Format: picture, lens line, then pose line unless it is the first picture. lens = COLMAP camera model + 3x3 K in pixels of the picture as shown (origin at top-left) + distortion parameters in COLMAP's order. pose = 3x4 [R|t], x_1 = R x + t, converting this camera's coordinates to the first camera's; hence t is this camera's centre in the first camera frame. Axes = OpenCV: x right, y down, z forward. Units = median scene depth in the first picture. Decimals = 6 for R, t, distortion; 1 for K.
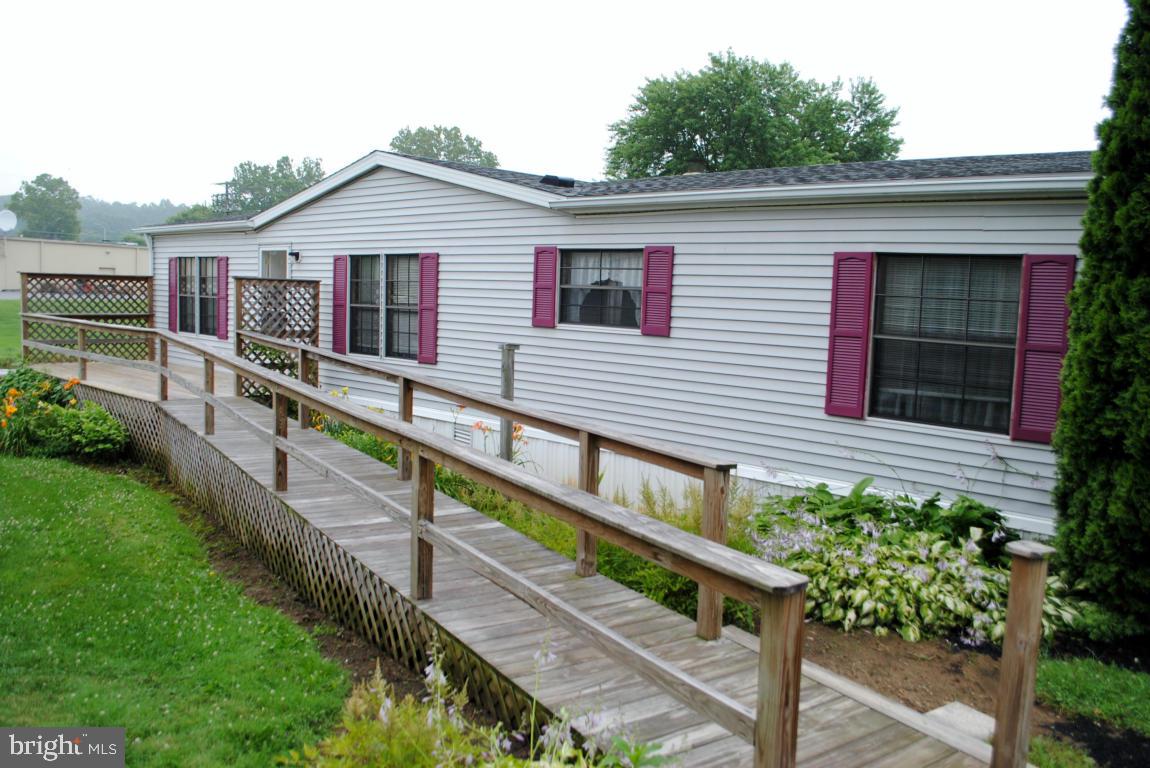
lens RADIAL K [[912.7, 0, 582.6], [0, 912.7, 382.2], [0, 0, 1]] dist [-0.095665, 0.023626]
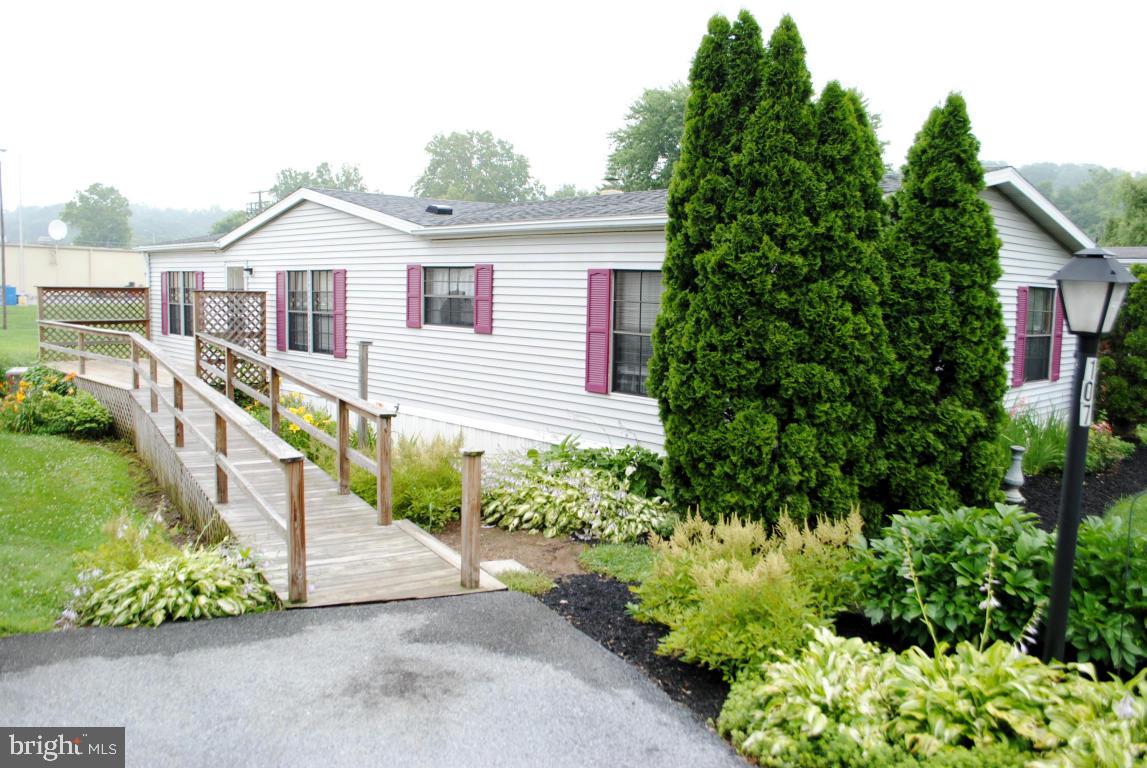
lens RADIAL K [[910.3, 0, 585.3], [0, 910.3, 383.1], [0, 0, 1]] dist [-0.095665, 0.023626]
pose [[0.998756, -0.007707, -0.049270, 0.218100], [0.007886, 0.999963, 0.003436, 0.012398], [0.049241, -0.003820, 0.998780, -0.215532]]
